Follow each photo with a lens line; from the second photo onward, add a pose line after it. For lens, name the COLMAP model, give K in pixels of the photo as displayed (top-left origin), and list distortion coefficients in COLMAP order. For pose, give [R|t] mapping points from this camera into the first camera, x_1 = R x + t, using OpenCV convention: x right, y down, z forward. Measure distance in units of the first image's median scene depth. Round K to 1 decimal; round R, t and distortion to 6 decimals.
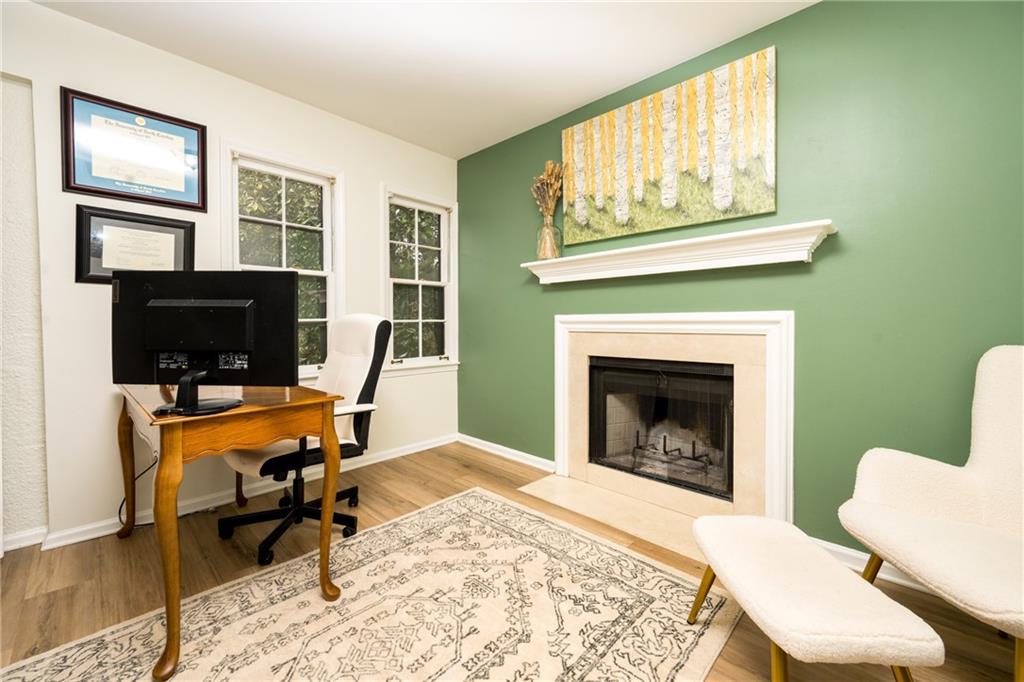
lens RADIAL K [[408.8, 0, 511.8], [0, 408.8, 326.2], [0, 0, 1]] dist [0.000341, -0.000064]
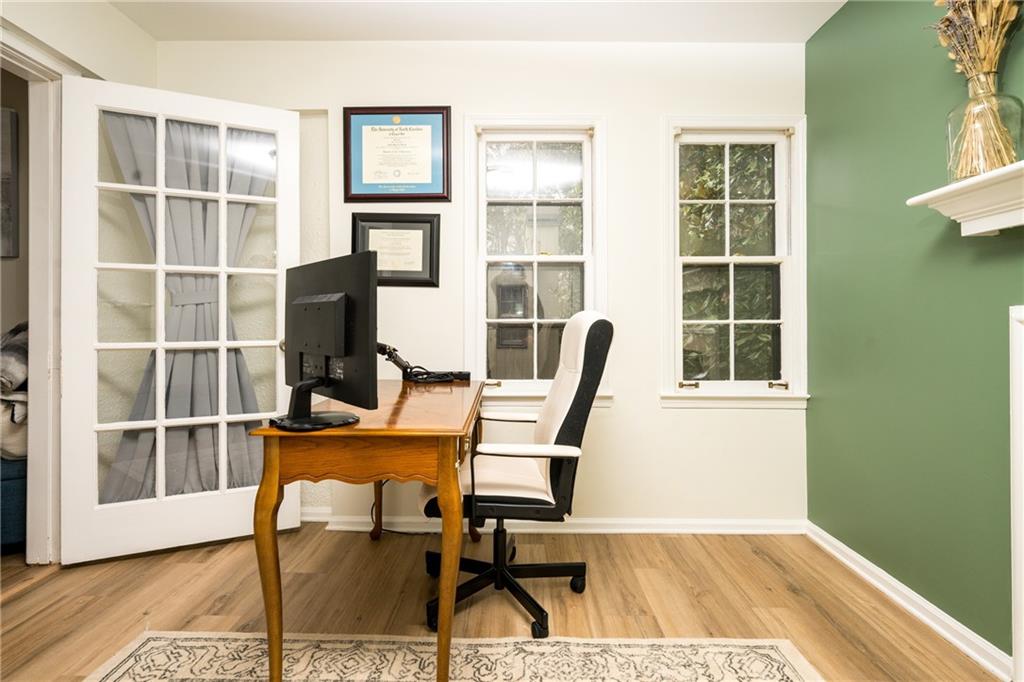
lens RADIAL K [[518.2, 0, 511.0], [0, 518.2, 320.7], [0, 0, 1]] dist [-0.000624, 0.000318]
pose [[0.682696, -0.004299, -0.730690, 0.165175], [-0.010113, 0.999831, -0.015331, 0.000867], [0.730632, 0.017856, 0.682538, 0.300426]]
